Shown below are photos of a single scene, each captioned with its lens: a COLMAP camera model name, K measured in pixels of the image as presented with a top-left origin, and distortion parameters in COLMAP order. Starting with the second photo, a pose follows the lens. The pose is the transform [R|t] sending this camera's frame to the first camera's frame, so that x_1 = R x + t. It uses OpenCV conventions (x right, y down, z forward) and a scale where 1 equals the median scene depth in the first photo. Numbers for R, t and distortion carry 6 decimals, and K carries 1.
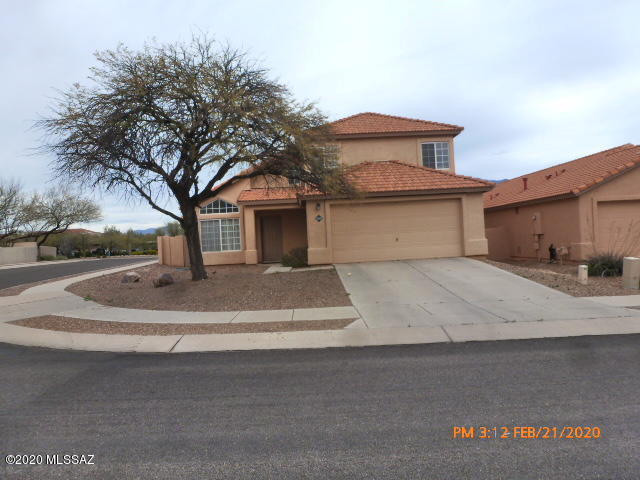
lens RADIAL K [[463.0, 0, 317.6], [0, 463.0, 237.9], [0, 0, 1]] dist [-0.063755, 0.022743]
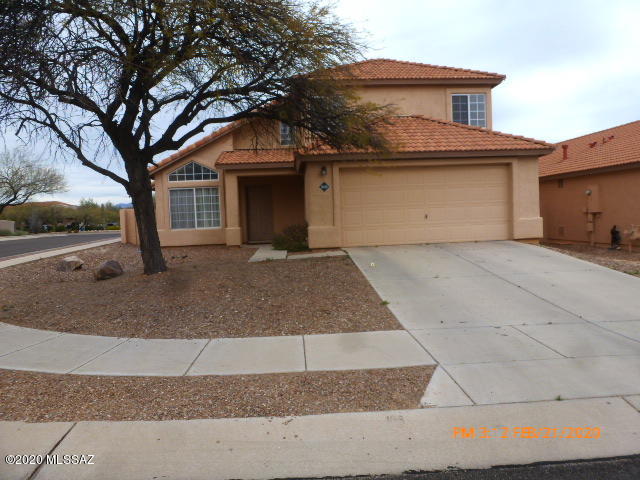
lens RADIAL K [[463.0, 0, 319.9], [0, 463.0, 242.1], [0, 0, 1]] dist [-0.063755, 0.022743]
pose [[0.999246, 0.010585, 0.037351, -0.030632], [-0.012838, 0.998079, 0.060616, 0.001794], [-0.036638, -0.061050, 0.997462, 0.246702]]
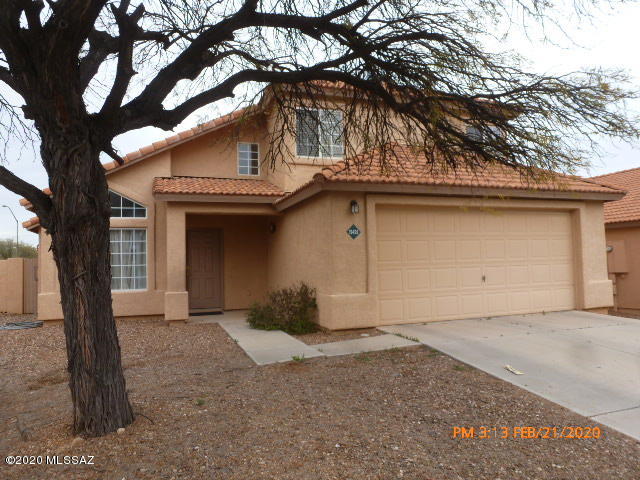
lens RADIAL K [[463.0, 0, 321.2], [0, 463.0, 240.3], [0, 0, 1]] dist [-0.063755, 0.022743]
pose [[0.951823, 0.044368, 0.303423, -0.170914], [-0.026608, 0.997695, -0.062419, -0.002569], [-0.305493, 0.051339, 0.950809, 0.546511]]
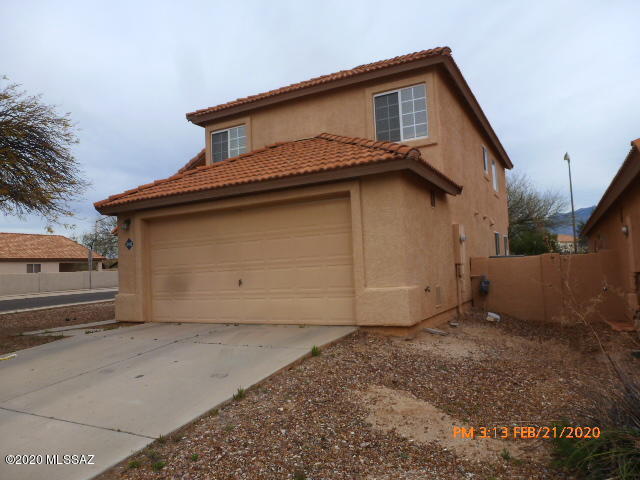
lens RADIAL K [[463.0, 0, 323.9], [0, 463.0, 236.5], [0, 0, 1]] dist [-0.063755, 0.022743]
pose [[0.873591, -0.024912, -0.486023, 0.499553], [0.007307, 0.999248, -0.038084, -0.027195], [0.486606, 0.029719, 0.873116, 0.597366]]
